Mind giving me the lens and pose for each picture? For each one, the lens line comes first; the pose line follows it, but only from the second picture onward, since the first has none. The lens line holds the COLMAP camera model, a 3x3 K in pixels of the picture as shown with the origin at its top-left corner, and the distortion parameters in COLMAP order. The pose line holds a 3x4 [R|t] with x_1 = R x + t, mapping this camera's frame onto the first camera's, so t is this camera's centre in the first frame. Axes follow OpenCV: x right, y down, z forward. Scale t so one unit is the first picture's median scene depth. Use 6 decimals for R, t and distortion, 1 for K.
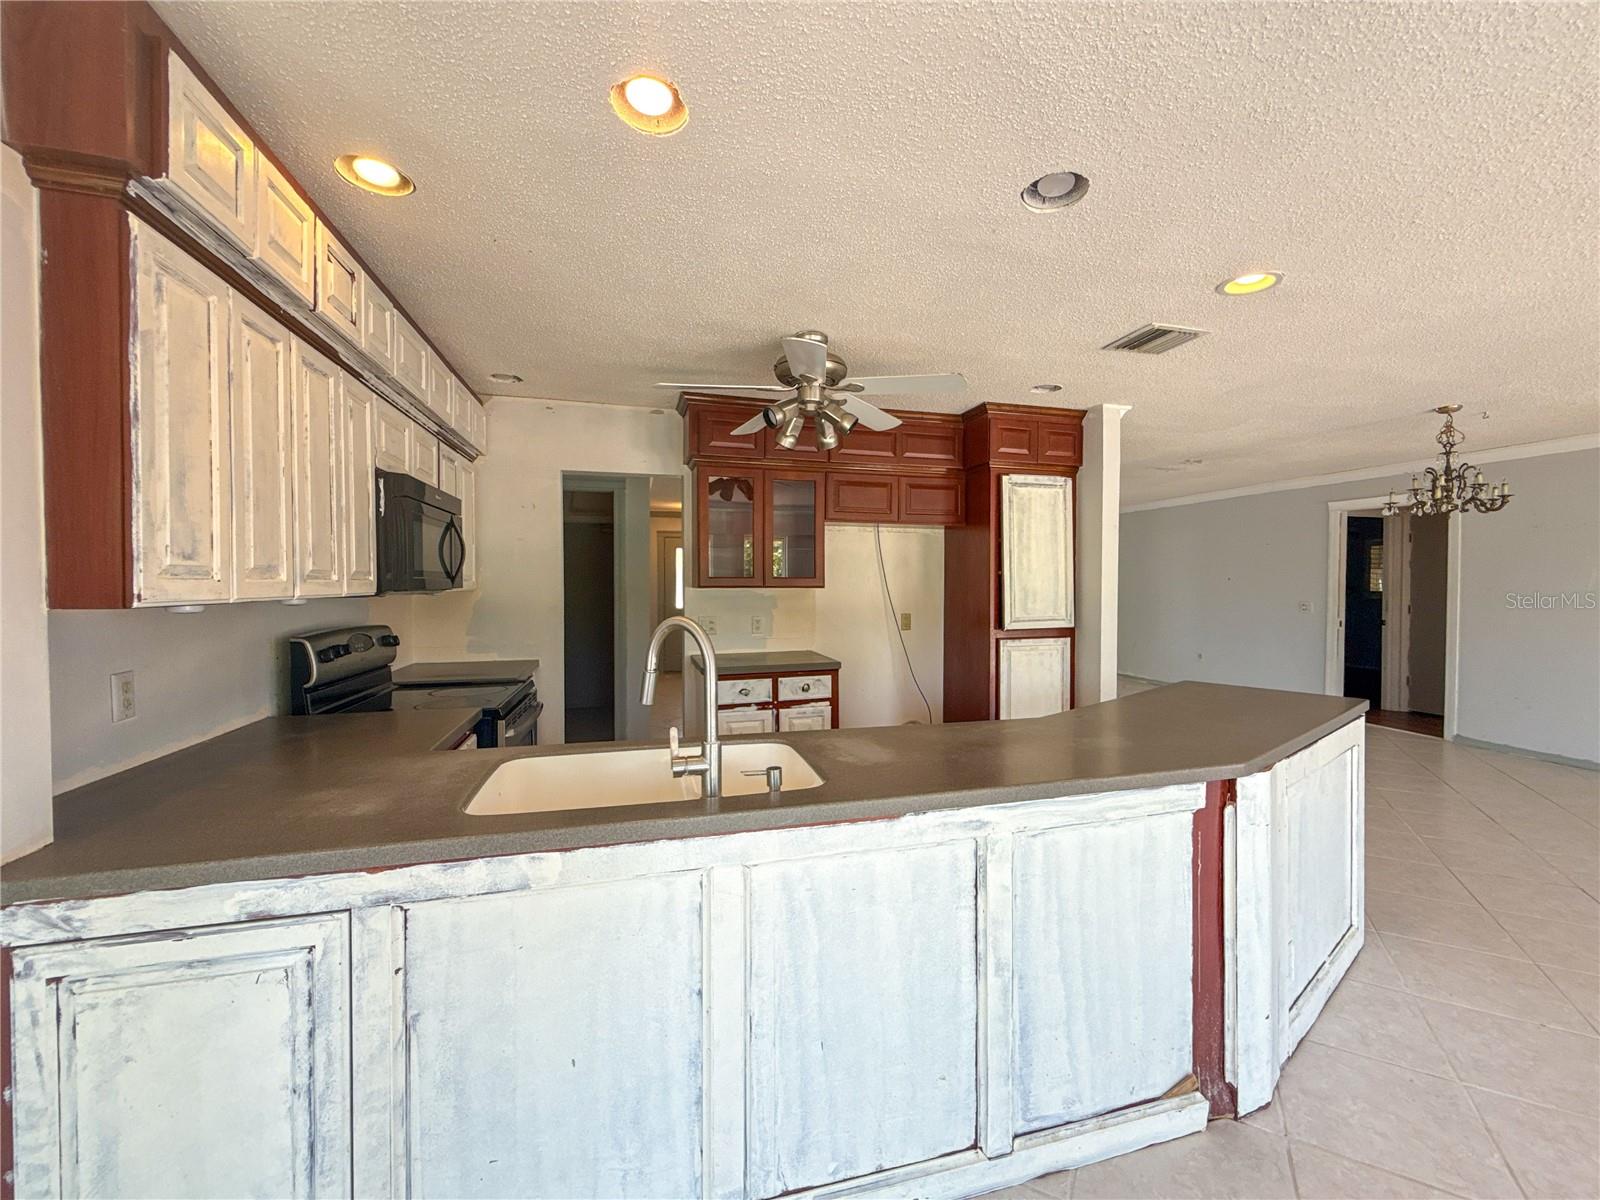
lens RADIAL K [[654.9, 0, 810.5], [0, 654.9, 594.3], [0, 0, 1]] dist [0.002401, 0.000376]
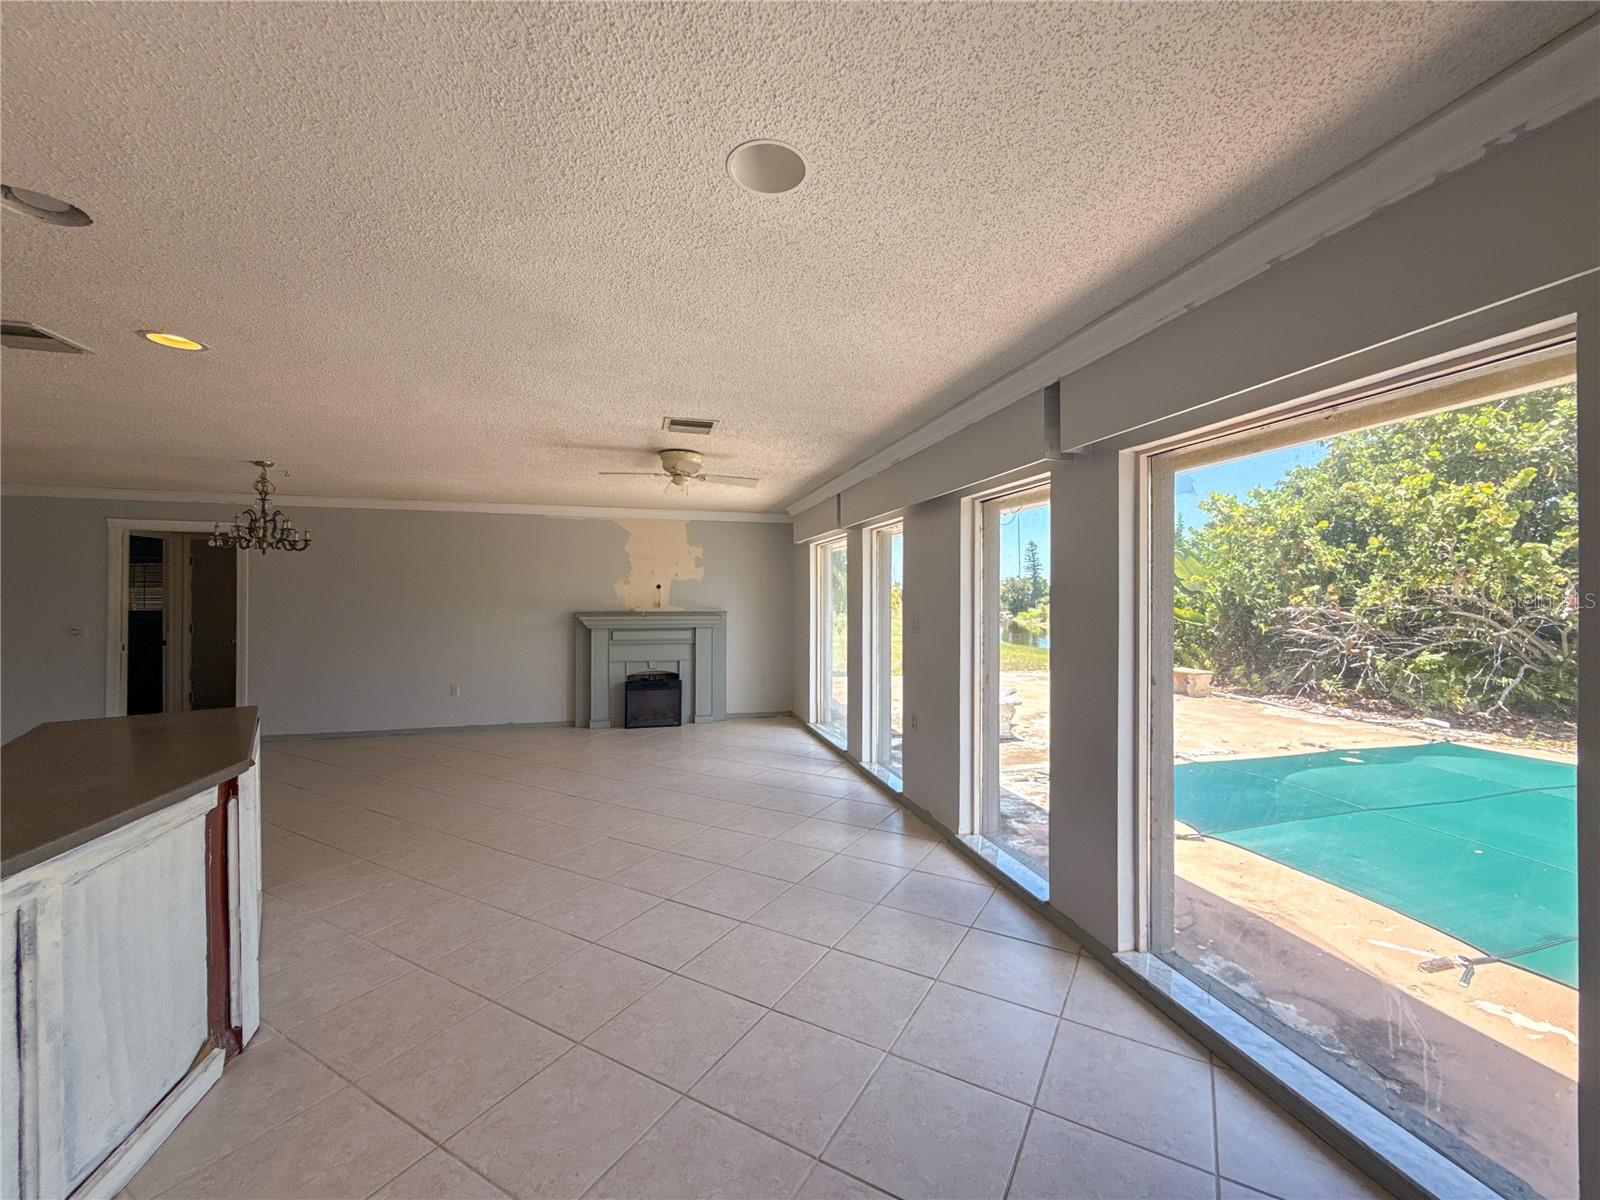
lens RADIAL K [[654.9, 0, 805.6], [0, 654.9, 599.0], [0, 0, 1]] dist [0.002401, 0.000376]
pose [[0.039819, -0.001646, 0.999206, -0.544808], [0.020152, 0.999797, 0.000844, -0.031911], [-0.999004, 0.020103, 0.039844, -0.126974]]
